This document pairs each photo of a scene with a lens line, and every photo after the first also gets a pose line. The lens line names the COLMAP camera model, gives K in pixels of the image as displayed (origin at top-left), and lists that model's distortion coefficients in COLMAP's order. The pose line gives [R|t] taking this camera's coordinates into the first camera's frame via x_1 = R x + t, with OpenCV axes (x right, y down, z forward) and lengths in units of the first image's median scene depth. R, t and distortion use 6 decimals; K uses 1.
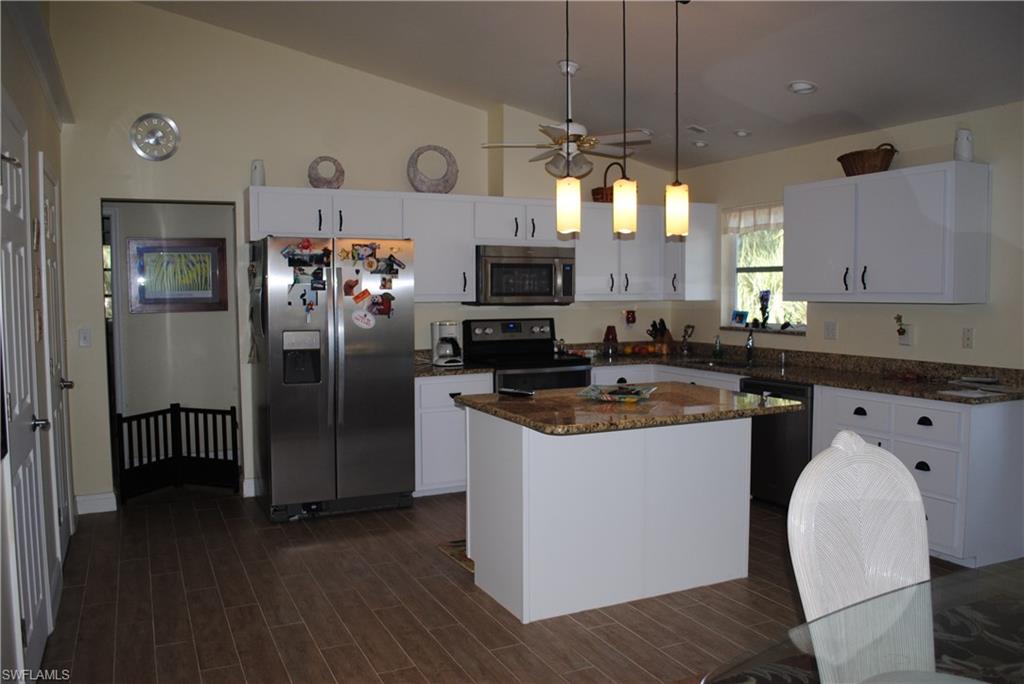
lens RADIAL K [[812.6, 0, 520.1], [0, 812.6, 340.9], [0, 0, 1]] dist [-0.074943, -0.004339]
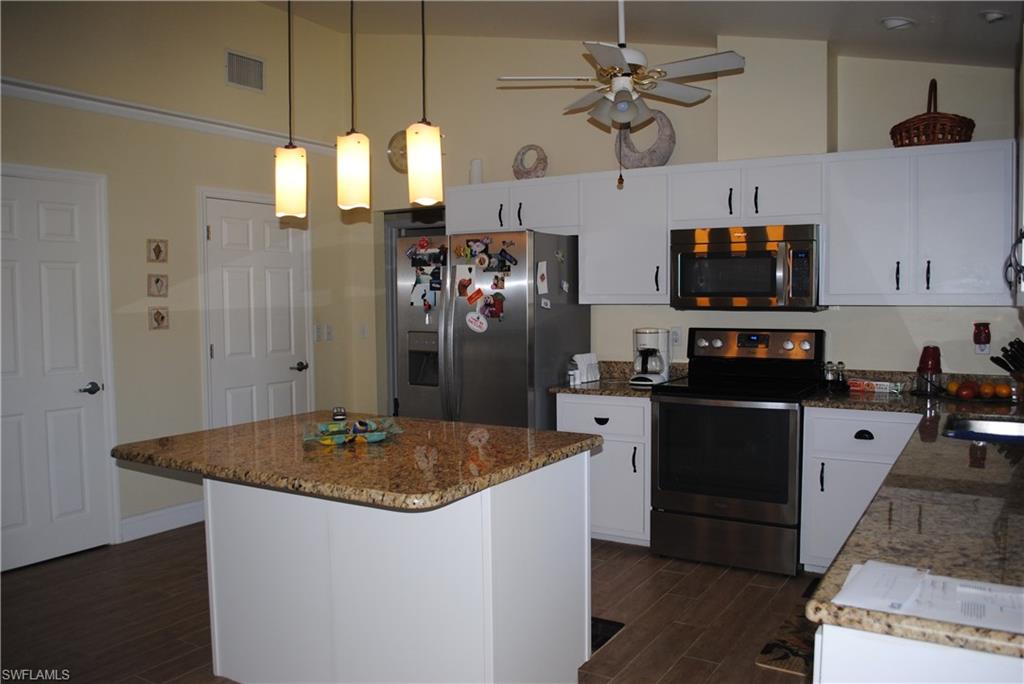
lens RADIAL K [[812.6, 0, 516.0], [0, 812.6, 351.5], [0, 0, 1]] dist [-0.074943, -0.004339]
pose [[0.539665, 0.051799, -0.840285, 0.597241], [-0.047909, 0.998377, 0.030775, -0.023791], [0.840515, 0.023649, 0.541271, 0.542897]]
